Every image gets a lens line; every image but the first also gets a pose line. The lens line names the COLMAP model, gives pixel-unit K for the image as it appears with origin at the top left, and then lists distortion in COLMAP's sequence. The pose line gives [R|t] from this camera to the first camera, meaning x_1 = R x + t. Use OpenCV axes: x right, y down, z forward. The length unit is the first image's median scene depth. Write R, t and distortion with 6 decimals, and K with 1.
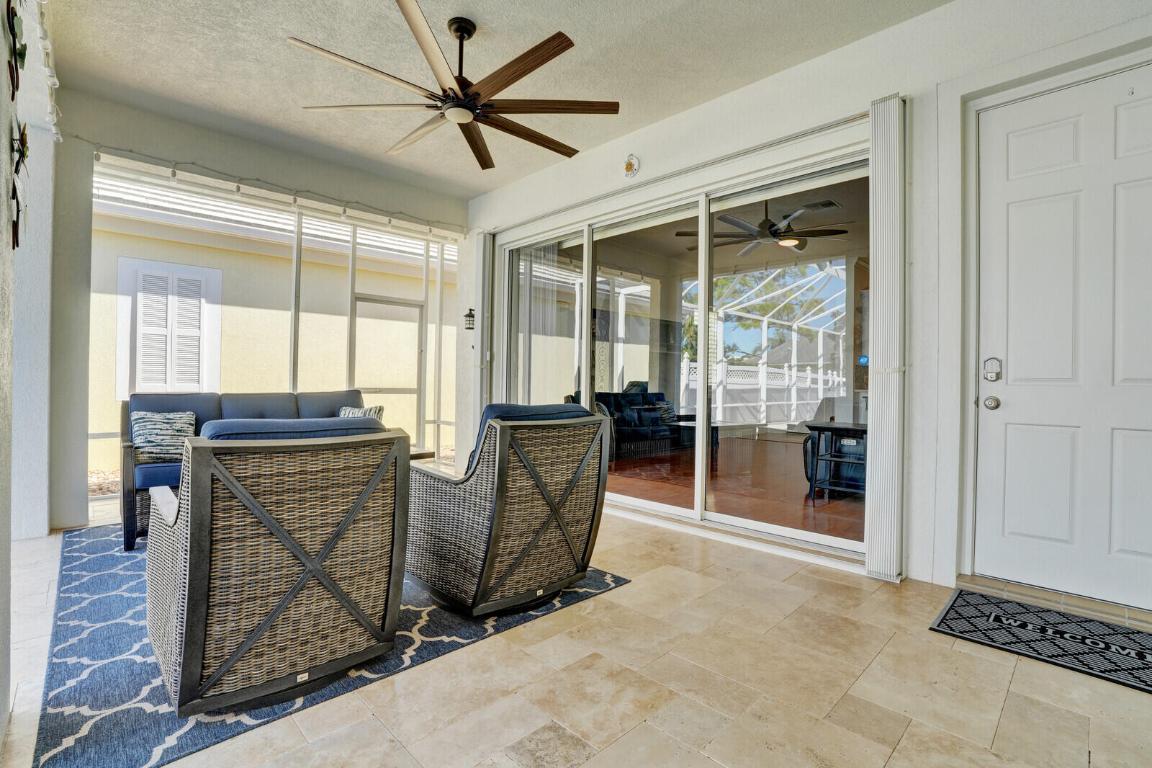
lens RADIAL K [[535.8, 0, 574.7], [0, 535.8, 384.5], [0, 0, 1]] dist [-0.043620, 0.011690]
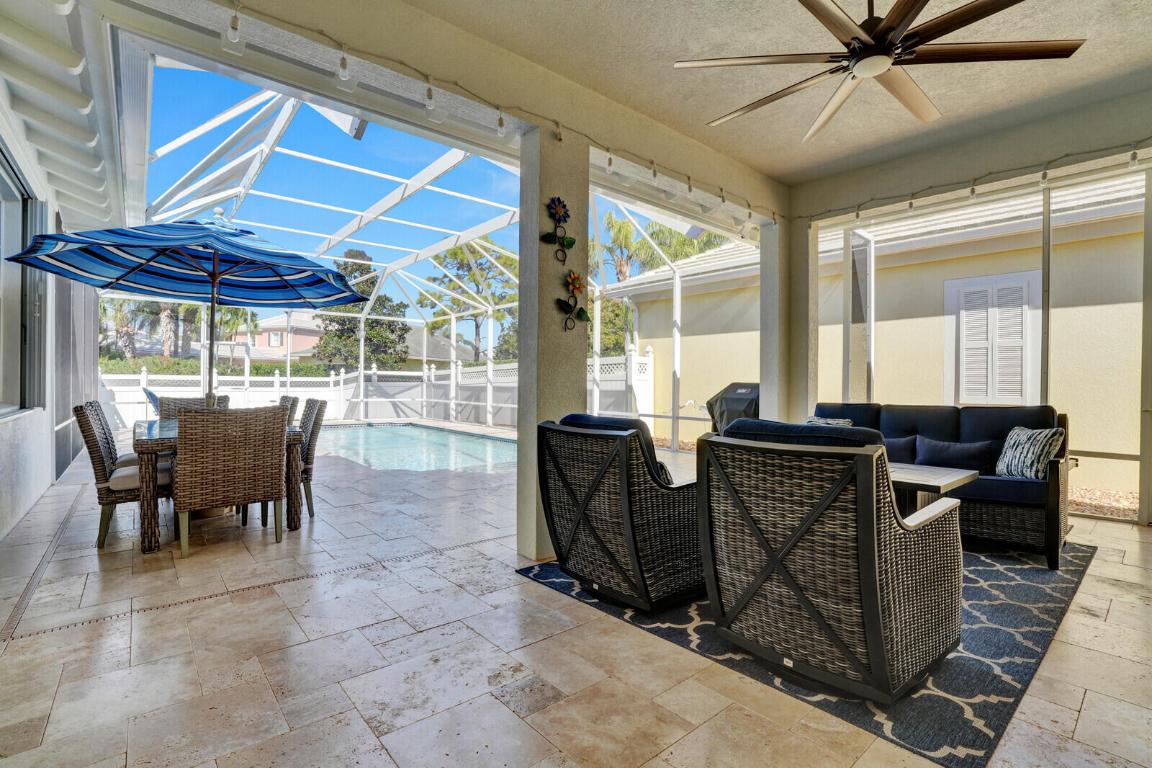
lens RADIAL K [[535.8, 0, 578.6], [0, 535.8, 383.1], [0, 0, 1]] dist [-0.043620, 0.011690]
pose [[-0.055156, -0.012361, -0.998401, 0.695822], [-0.012597, 0.999852, -0.011683, -0.008690], [0.998398, 0.011933, -0.055303, 0.691591]]
